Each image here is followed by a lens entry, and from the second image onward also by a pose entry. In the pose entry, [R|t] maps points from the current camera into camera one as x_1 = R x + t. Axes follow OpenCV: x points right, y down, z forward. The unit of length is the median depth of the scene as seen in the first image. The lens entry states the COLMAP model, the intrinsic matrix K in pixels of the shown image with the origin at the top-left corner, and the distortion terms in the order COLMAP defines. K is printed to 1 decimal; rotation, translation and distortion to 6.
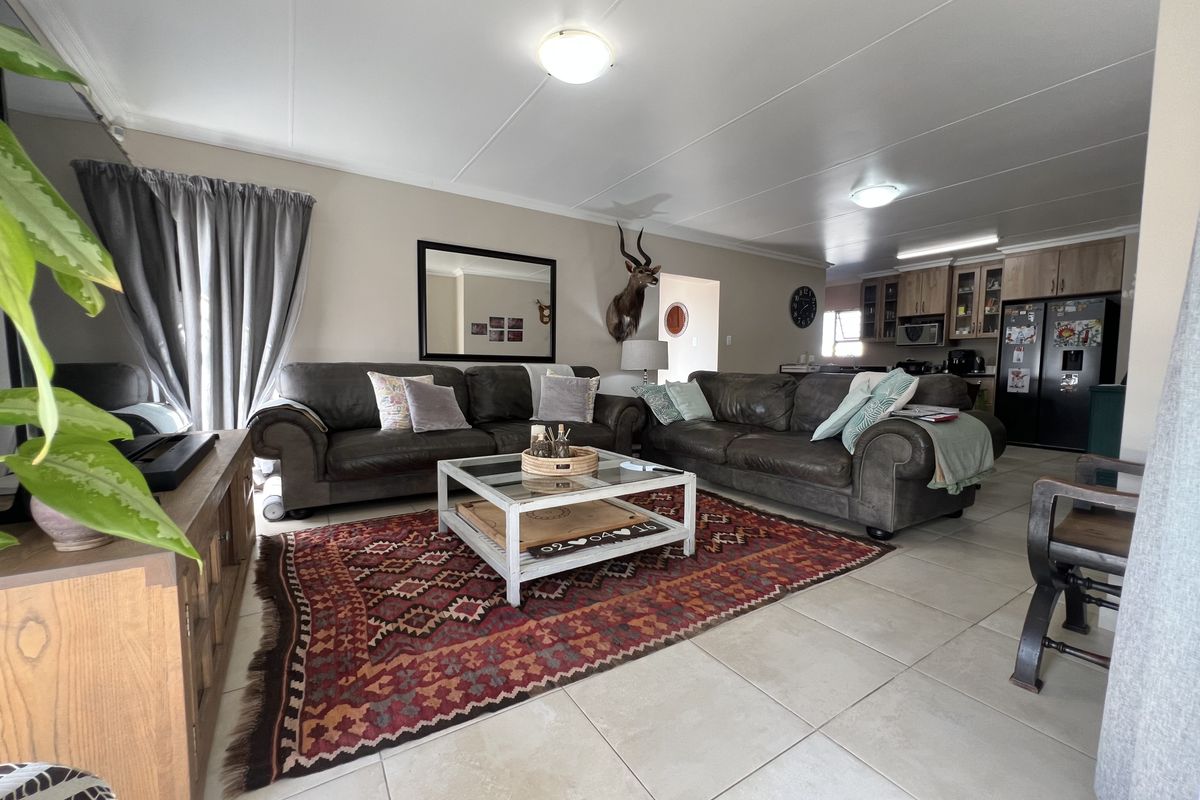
lens RADIAL K [[476.3, 0, 598.6], [0, 476.3, 401.5], [0, 0, 1]] dist [-0.001126, 0.000598]
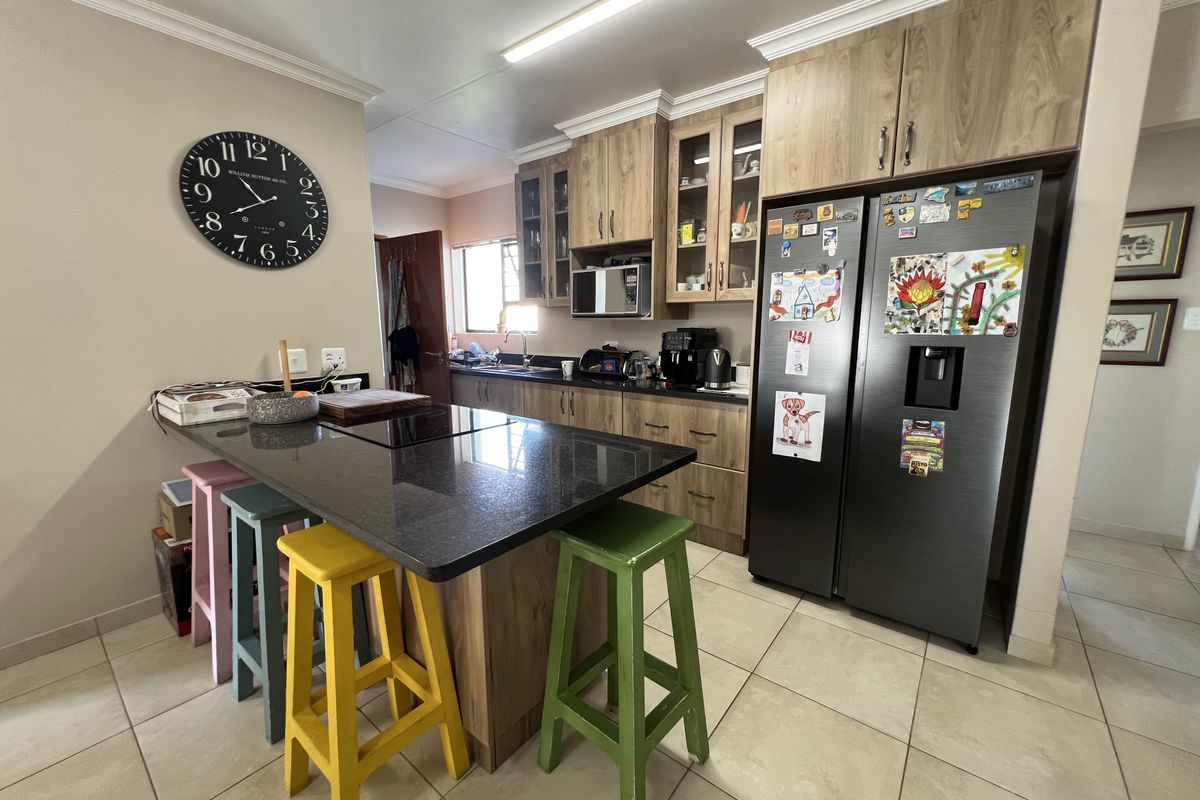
lens RADIAL K [[476.3, 0, 598.6], [0, 476.3, 401.5], [0, 0, 1]] dist [-0.001126, 0.000598]
pose [[0.945324, -0.067004, 0.319175, 0.588017], [0.036147, 0.994164, 0.101645, -0.097088], [-0.324123, -0.084550, 0.942229, 0.668125]]
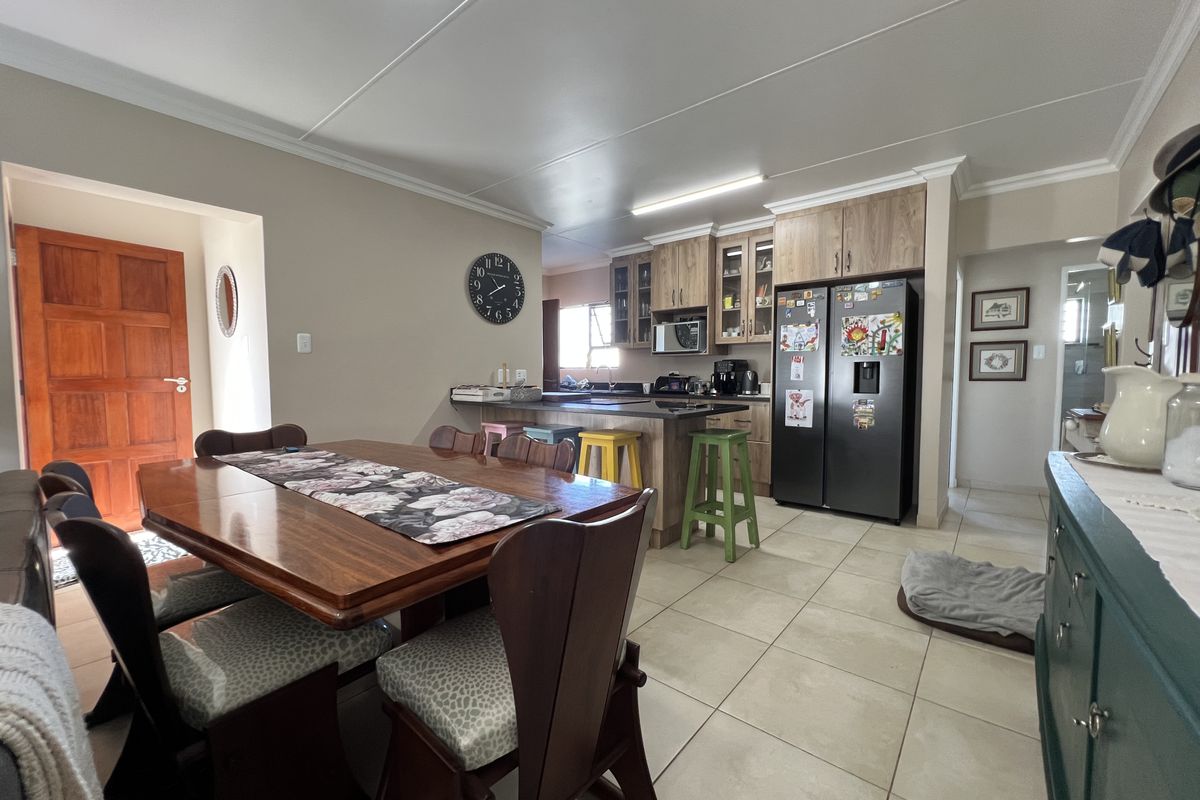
lens RADIAL K [[476.3, 0, 598.6], [0, 476.3, 401.5], [0, 0, 1]] dist [-0.001126, 0.000598]
pose [[0.953262, -0.030131, 0.300640, 0.403974], [0.034234, 0.999379, -0.008387, -0.053549], [-0.300201, 0.018287, 0.953701, 0.438327]]
